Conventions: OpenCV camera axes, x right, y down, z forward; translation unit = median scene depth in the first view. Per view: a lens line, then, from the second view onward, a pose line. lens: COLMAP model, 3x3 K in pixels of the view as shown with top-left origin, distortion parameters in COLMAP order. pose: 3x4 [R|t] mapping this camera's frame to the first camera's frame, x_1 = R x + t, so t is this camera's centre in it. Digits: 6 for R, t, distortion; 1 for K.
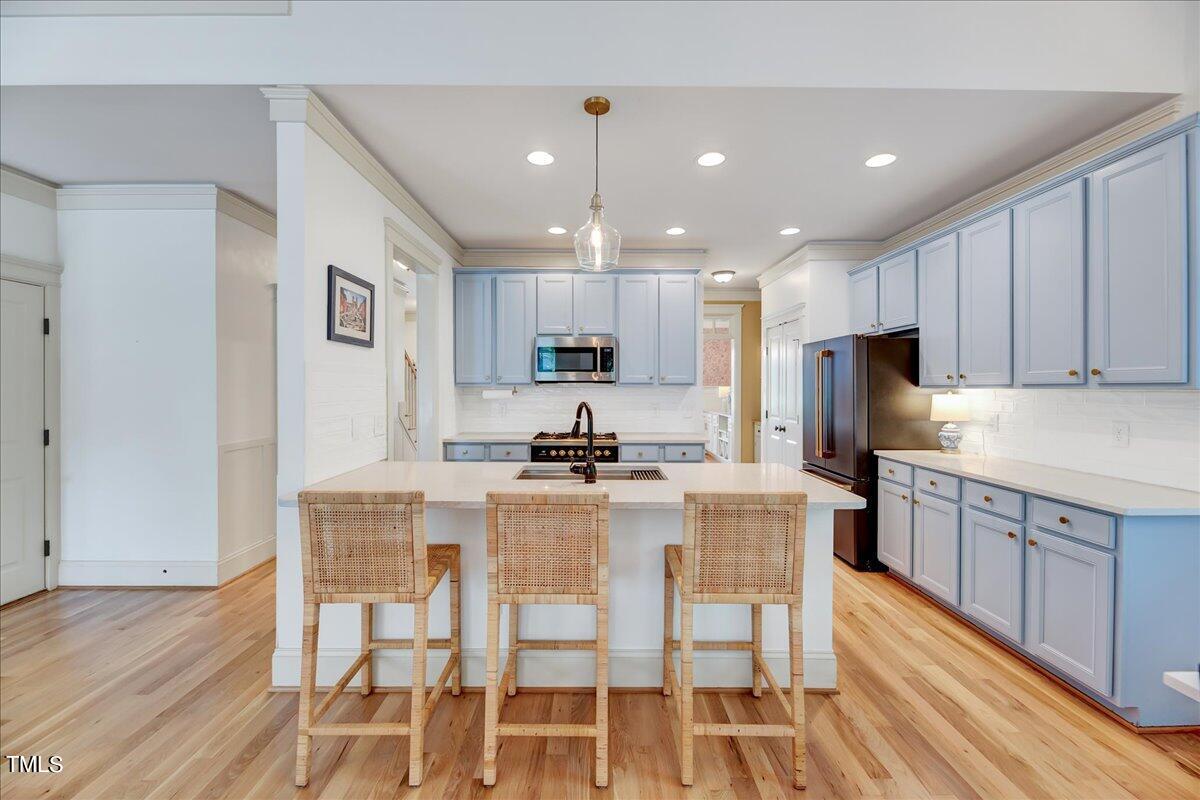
lens RADIAL K [[518.0, 0, 593.1], [0, 518.0, 391.9], [0, 0, 1]] dist [-0.004758, -0.000126]
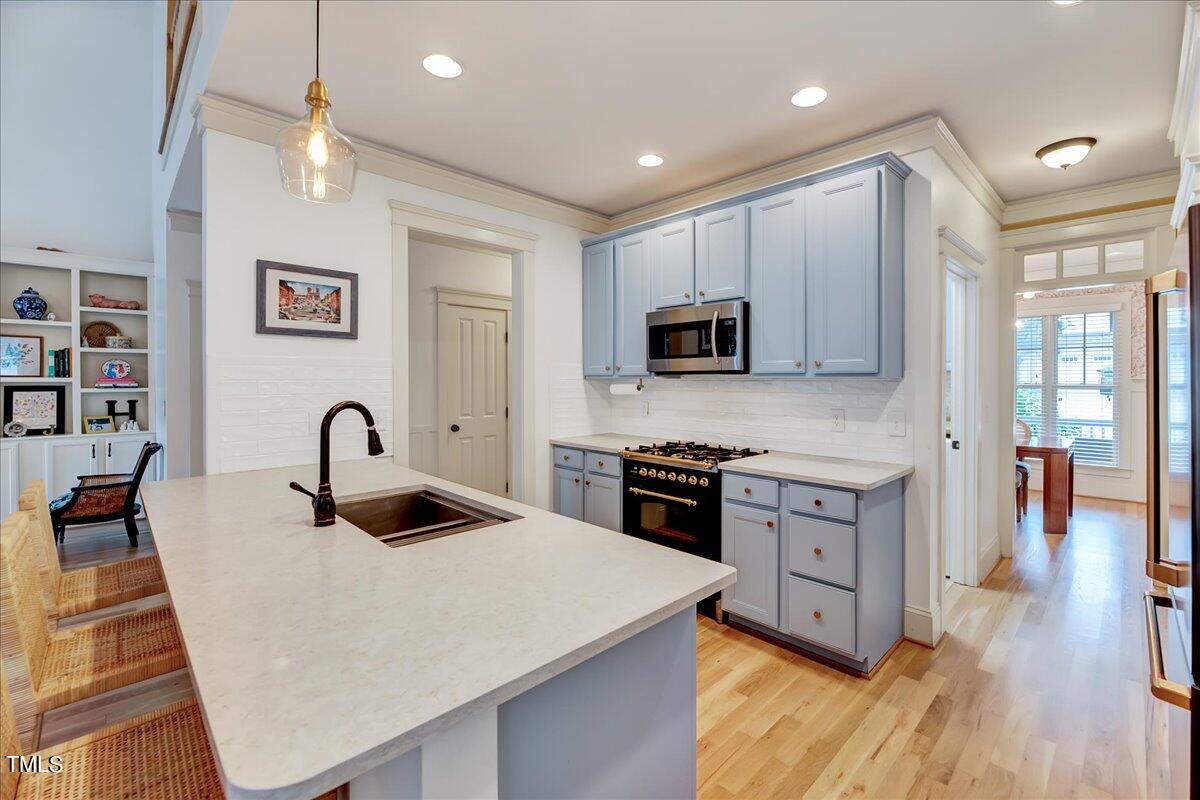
lens RADIAL K [[518.0, 0, 599.0], [0, 518.0, 386.3], [0, 0, 1]] dist [-0.004758, -0.000126]
pose [[0.693855, 0.005354, -0.720095, 0.381055], [-0.005435, 0.999983, 0.002198, -0.001811], [0.720095, 0.002388, 0.693872, 0.436003]]
